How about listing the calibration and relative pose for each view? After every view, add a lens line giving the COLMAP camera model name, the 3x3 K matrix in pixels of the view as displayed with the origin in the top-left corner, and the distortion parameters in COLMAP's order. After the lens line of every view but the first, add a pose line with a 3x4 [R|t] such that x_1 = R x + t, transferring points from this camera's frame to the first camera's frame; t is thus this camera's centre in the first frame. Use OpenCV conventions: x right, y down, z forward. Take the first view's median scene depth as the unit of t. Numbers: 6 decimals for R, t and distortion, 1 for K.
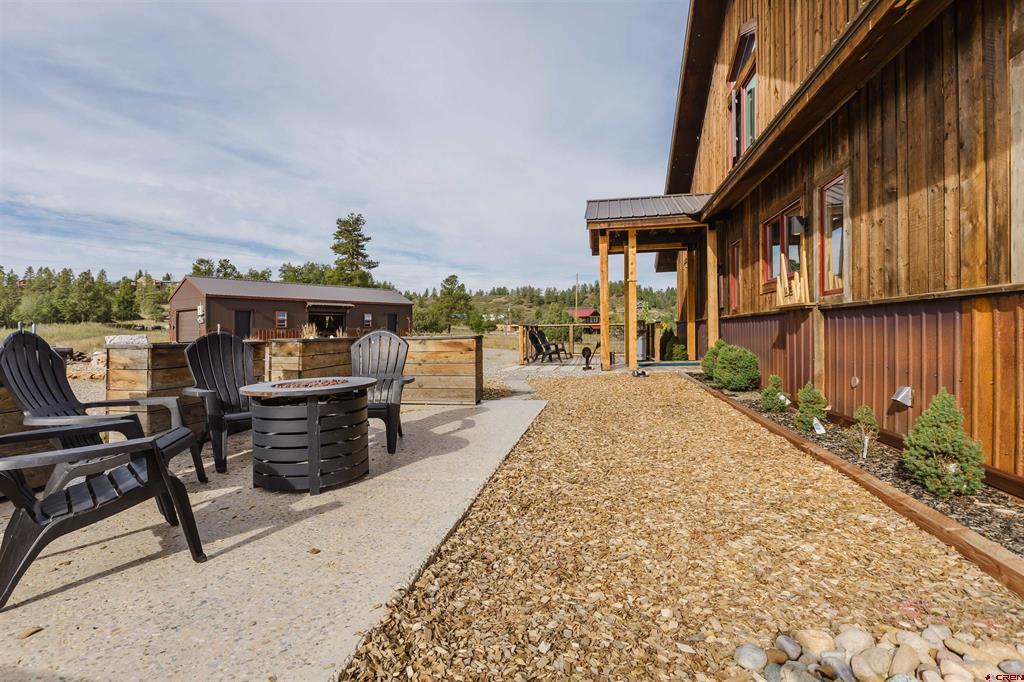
lens RADIAL K [[519.6, 0, 505.0], [0, 519.6, 327.7], [0, 0, 1]] dist [0.002268, 0.000326]
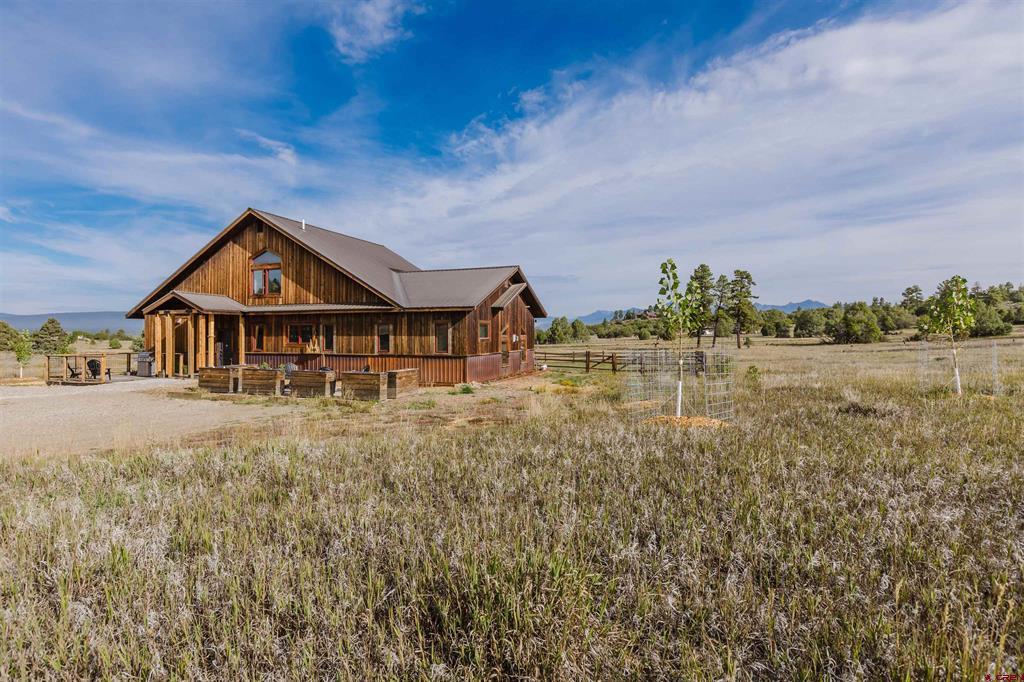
lens RADIAL K [[519.6, 0, 511.2], [0, 519.6, 341.2], [0, 0, 1]] dist [0.002268, 0.000326]
pose [[0.153674, 0.014725, 0.988012, -3.513793], [-0.011980, 0.999843, -0.013038, -0.115403], [-0.988049, -0.009833, 0.153826, -1.195143]]
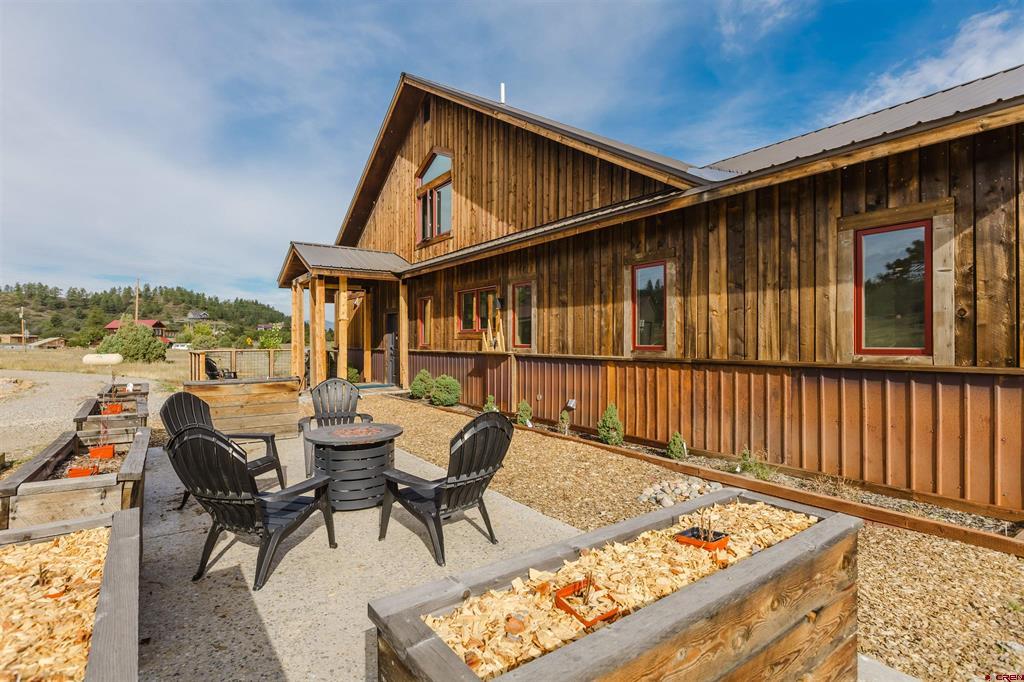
lens RADIAL K [[497.3, 0, 512.8], [0, 497.3, 336.4], [0, 0, 1]] dist [0.001293, 0.000403]
pose [[0.684812, 0.020121, 0.728442, -0.646582], [-0.013460, 0.999797, -0.014963, -0.081159], [-0.728596, 0.000442, 0.684944, -0.135377]]
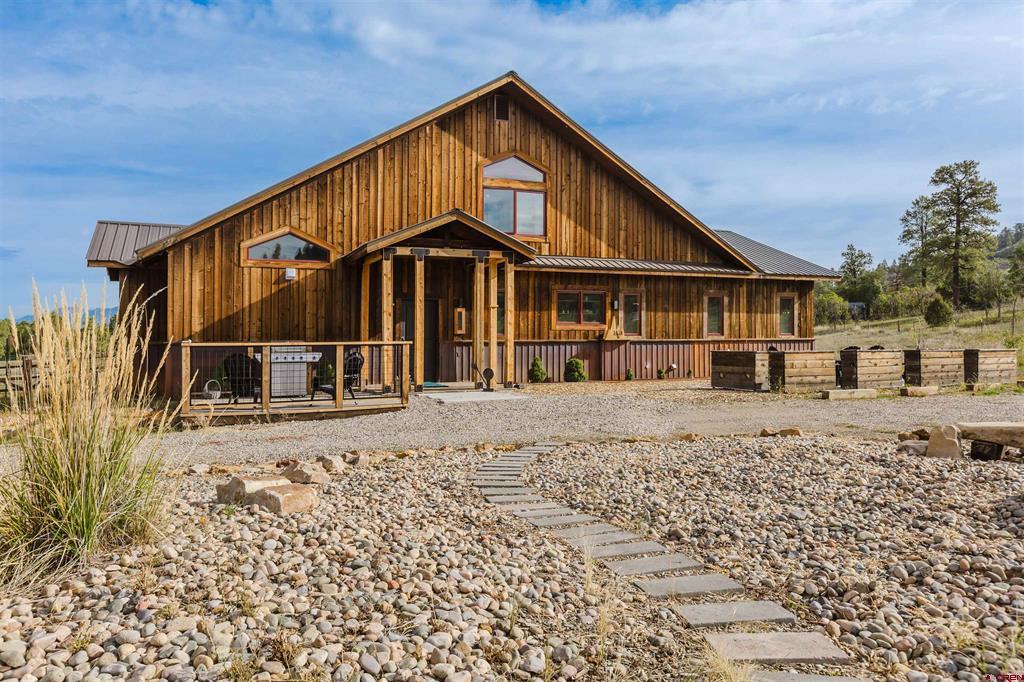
lens RADIAL K [[688.4, 0, 510.8], [0, 688.4, 340.8], [0, 0, 1]] dist [0.004112, 0.000199]
pose [[-0.551394, -0.000539, 0.834245, -2.079165], [0.001105, 0.999998, 0.001376, -0.046511], [-0.834244, 0.001680, -0.551393, 3.642277]]
